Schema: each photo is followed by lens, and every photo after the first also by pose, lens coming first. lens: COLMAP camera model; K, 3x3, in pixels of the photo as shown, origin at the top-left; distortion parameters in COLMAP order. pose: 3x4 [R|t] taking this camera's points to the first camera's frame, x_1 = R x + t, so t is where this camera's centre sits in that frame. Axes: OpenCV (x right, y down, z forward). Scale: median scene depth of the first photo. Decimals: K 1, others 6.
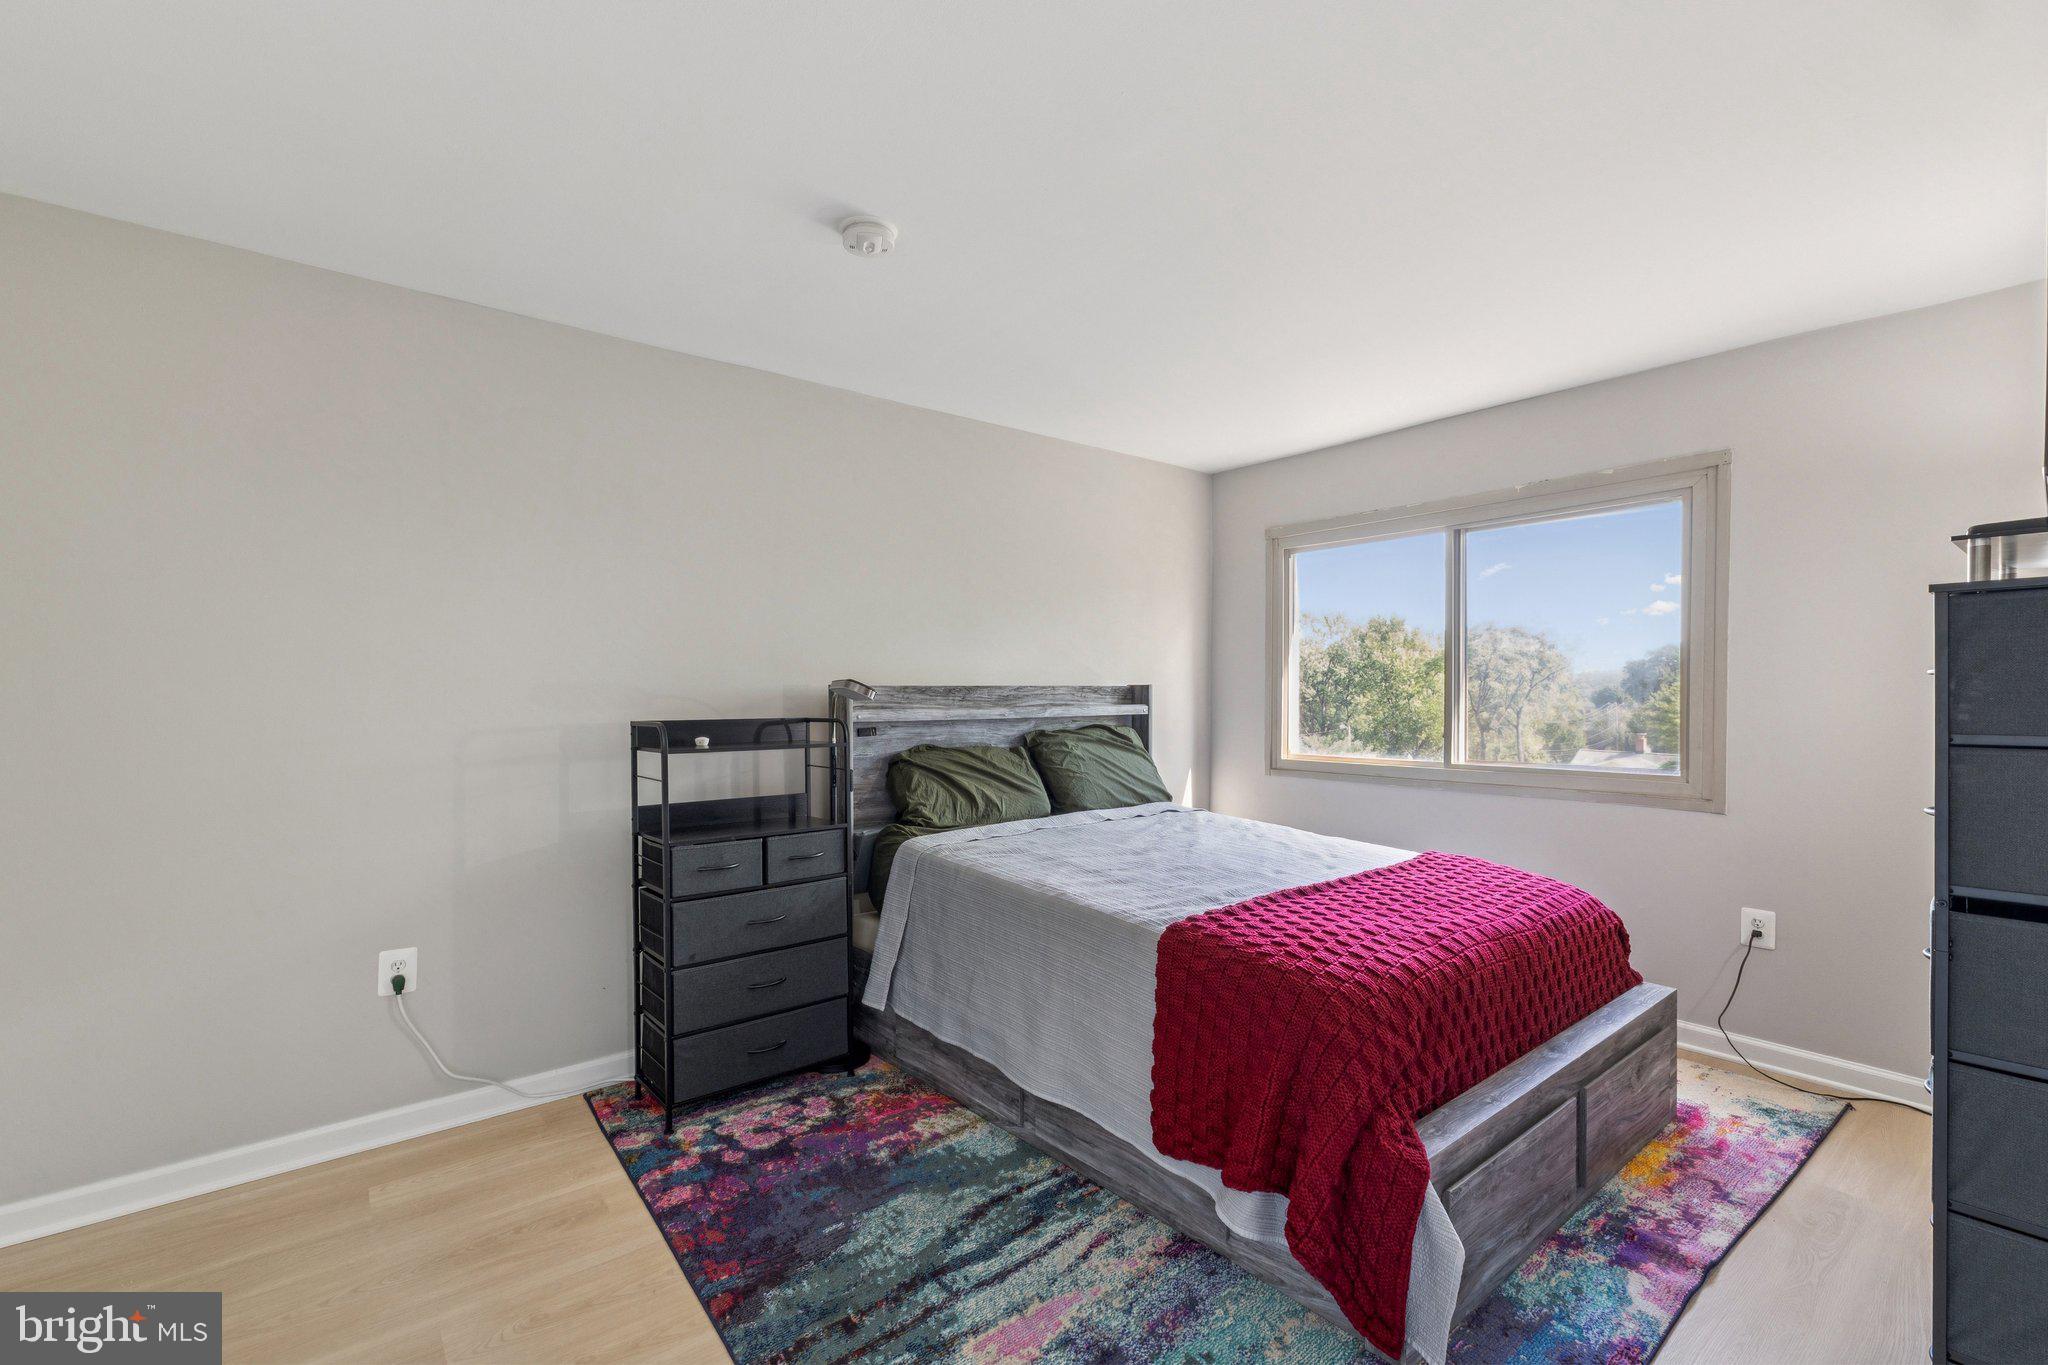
lens RADIAL K [[905.3, 0, 1017.4], [0, 905.3, 682.9], [0, 0, 1]] dist [0.000218, 0.000188]
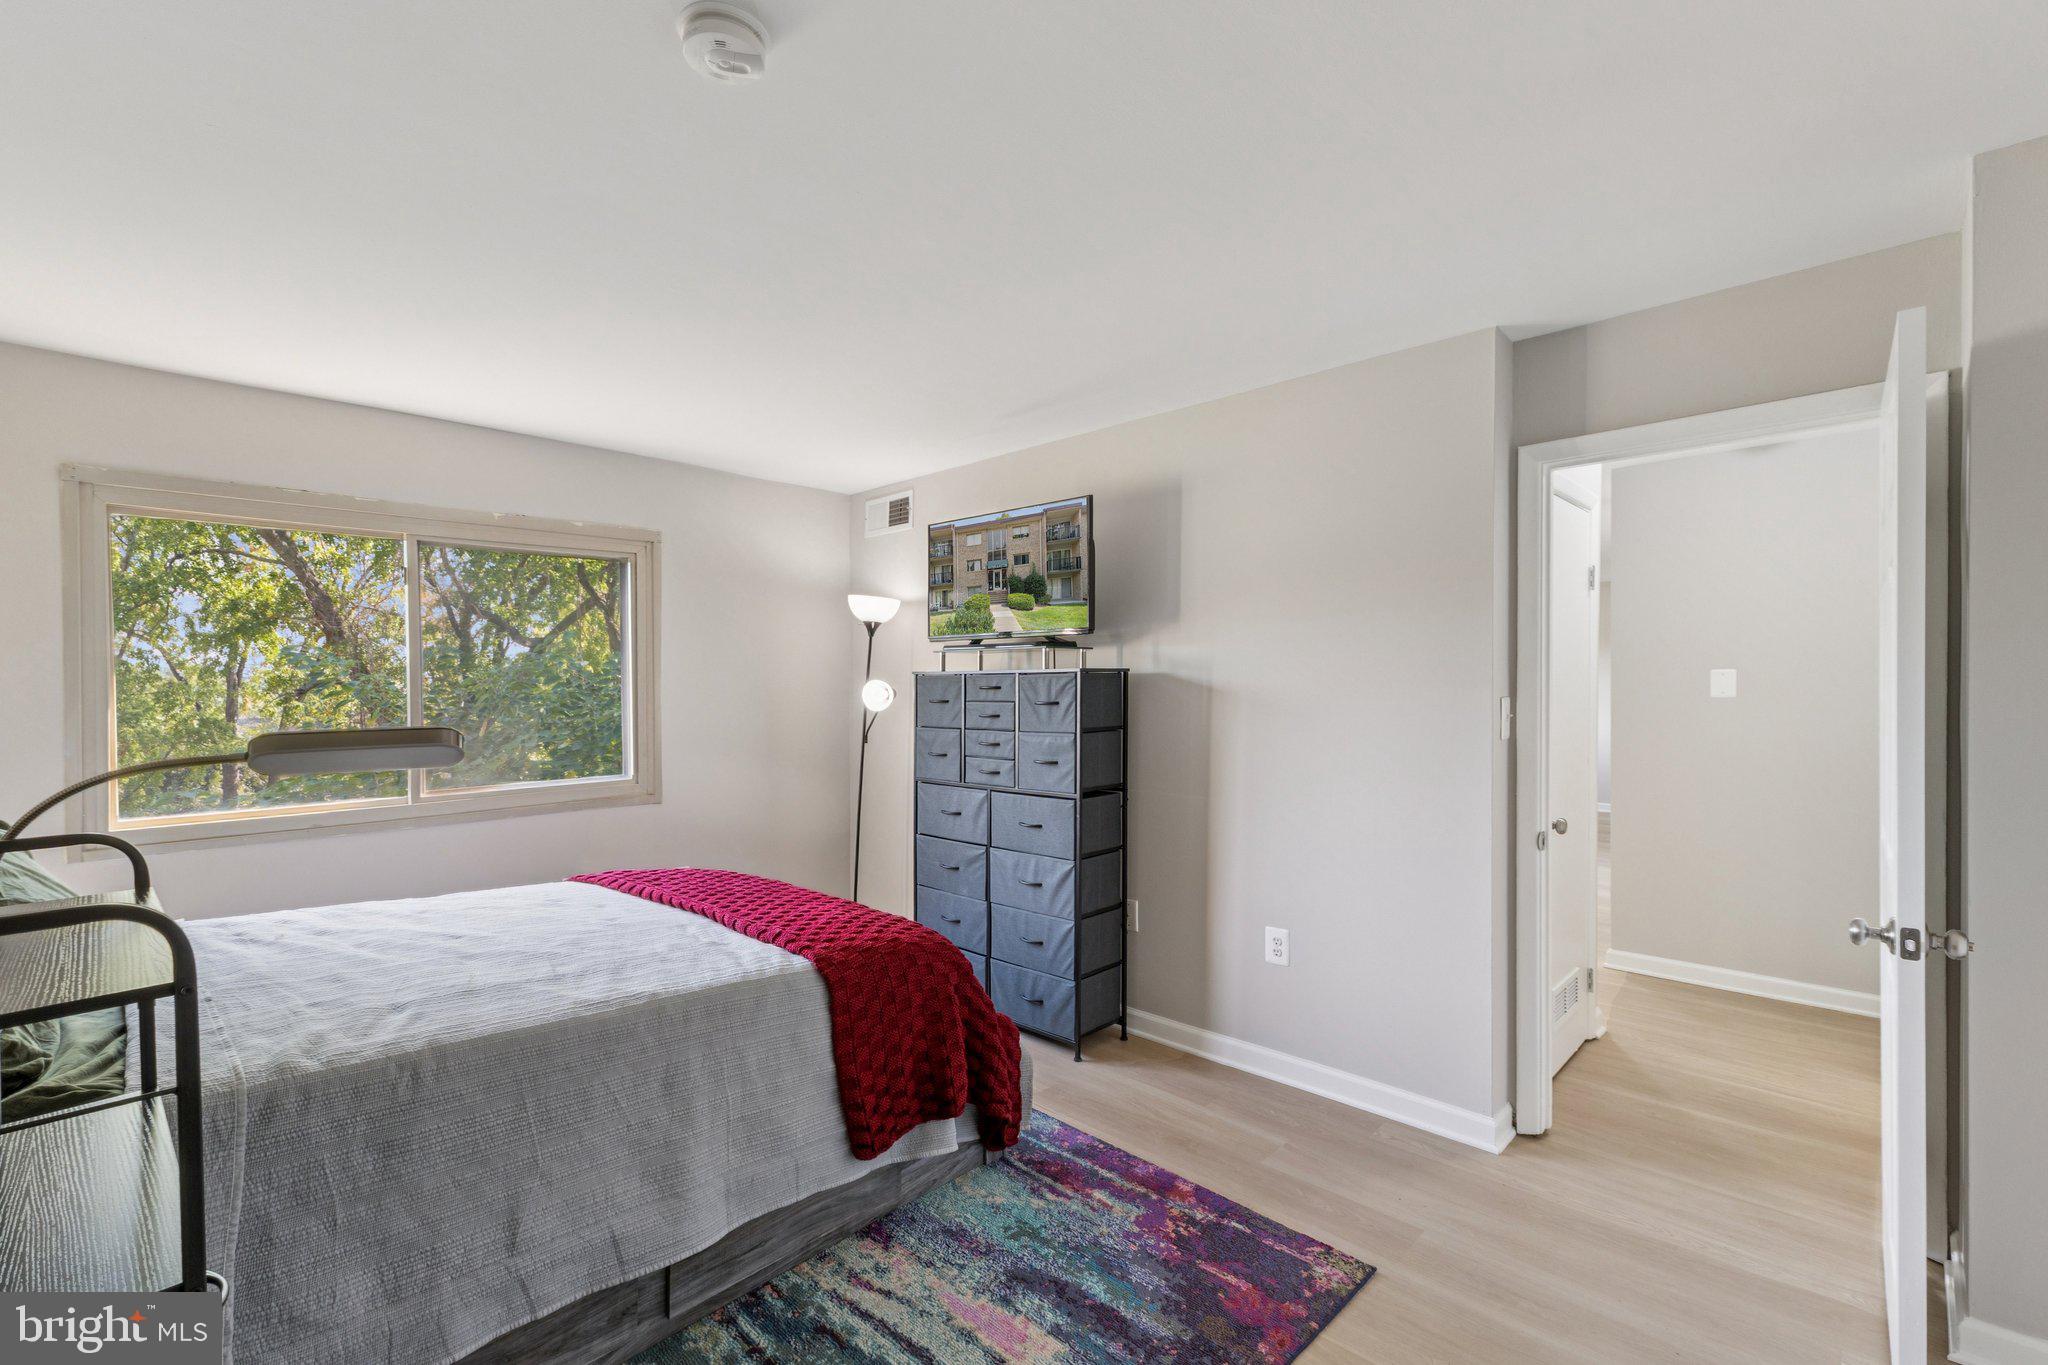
lens RADIAL K [[905.3, 0, 1017.4], [0, 905.3, 682.9], [0, 0, 1]] dist [0.000218, 0.000188]
pose [[-0.124014, 0.007710, 0.992250, -0.901270], [0.006167, 0.999956, -0.006999, -0.030734], [-0.992261, 0.005251, -0.124056, 0.936857]]
